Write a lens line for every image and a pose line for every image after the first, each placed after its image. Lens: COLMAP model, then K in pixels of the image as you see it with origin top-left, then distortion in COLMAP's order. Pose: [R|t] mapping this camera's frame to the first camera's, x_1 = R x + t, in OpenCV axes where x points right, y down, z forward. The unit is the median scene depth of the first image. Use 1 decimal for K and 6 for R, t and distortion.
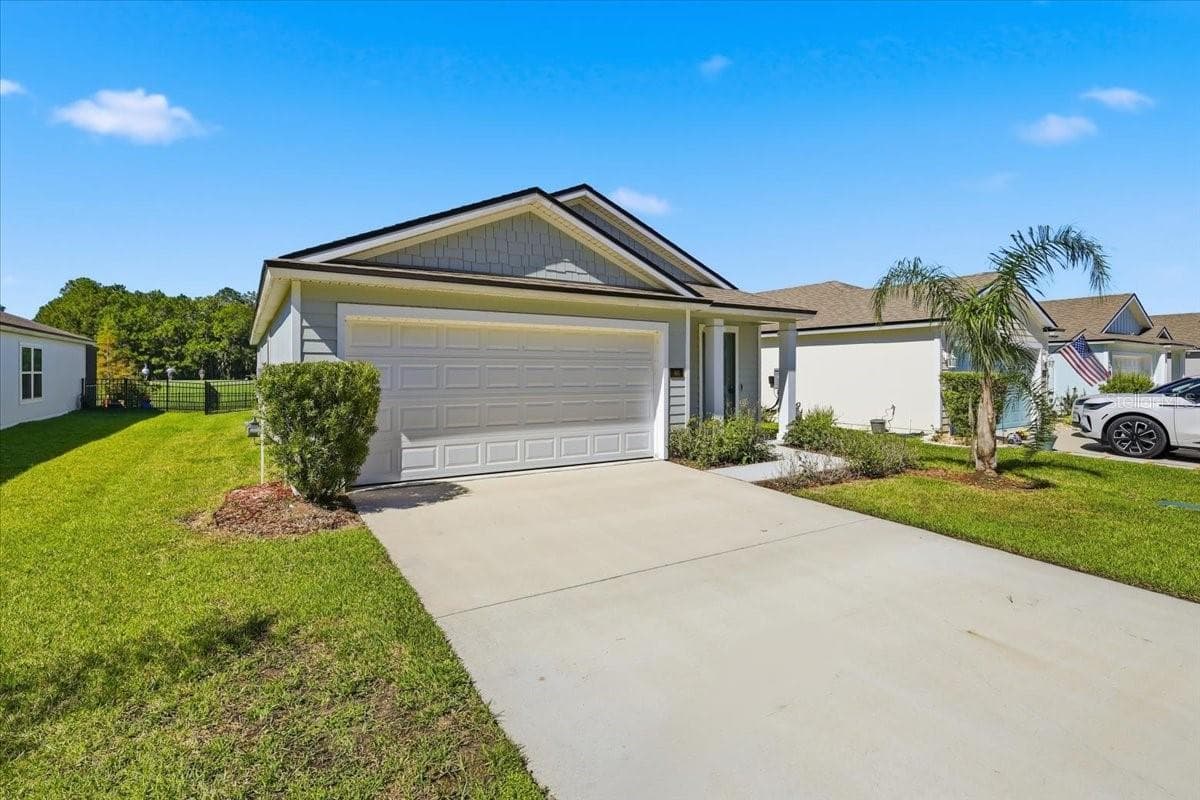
lens RADIAL K [[580.5, 0, 601.7], [0, 580.5, 374.9], [0, 0, 1]] dist [-0.002333, -0.000318]
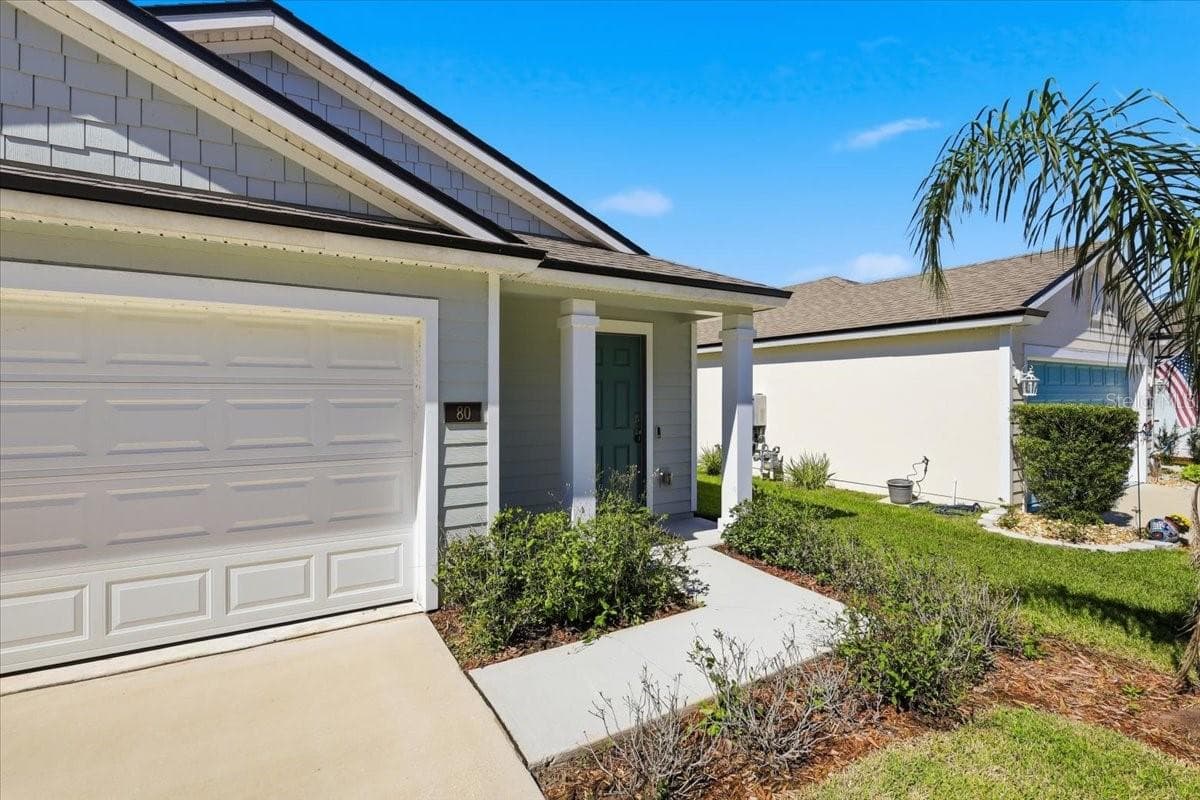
lens RADIAL K [[564.1, 0, 605.6], [0, 564.1, 392.9], [0, 0, 1]] dist [0.001897, 0.000678]
pose [[0.999915, -0.000407, -0.013062, 0.197836], [0.000311, 0.999973, -0.007362, -0.012777], [0.013064, 0.007357, 0.999888, 0.457637]]
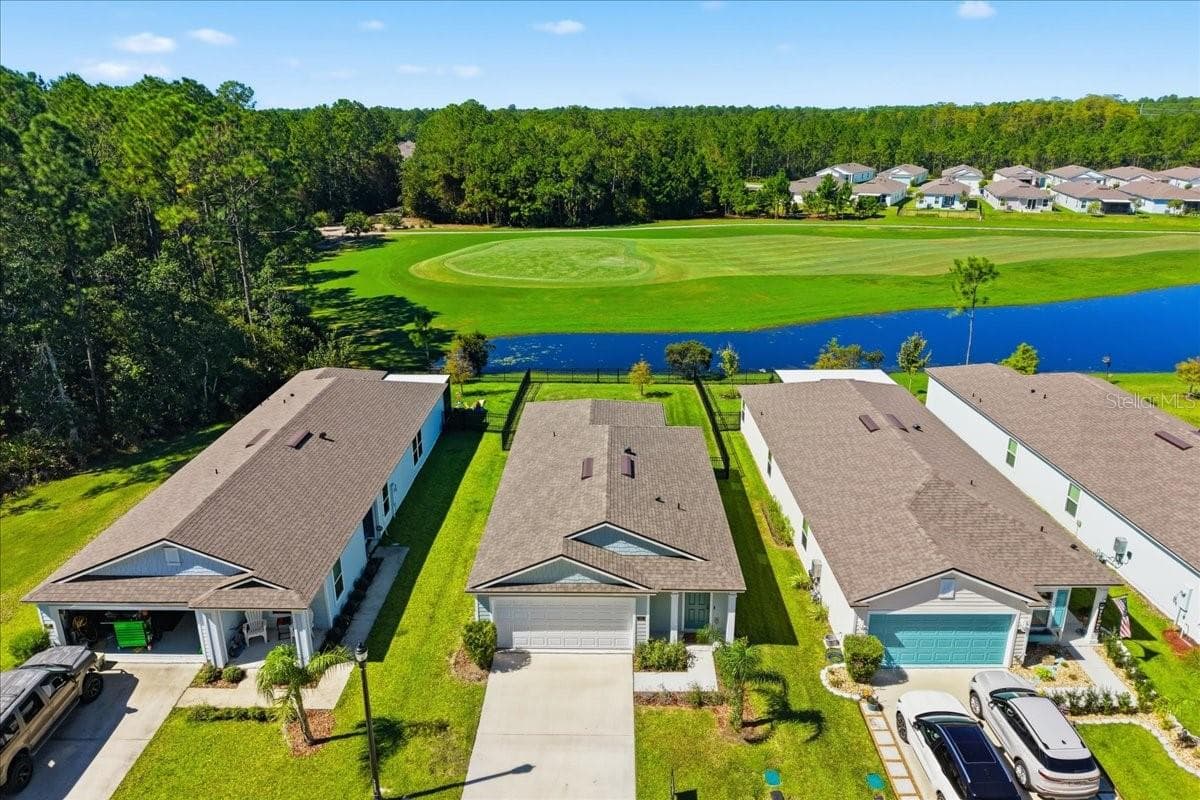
lens RADIAL K [[812.2, 0, 600.0], [0, 812.2, 400.0], [0, 0, 1]] dist [-0.004767, -0.003397]
pose [[0.838874, 0.175894, -0.515122, 1.090122], [0.003651, 0.944511, 0.328459, -1.353731], [0.544313, -0.277416, 0.791684, -0.917023]]
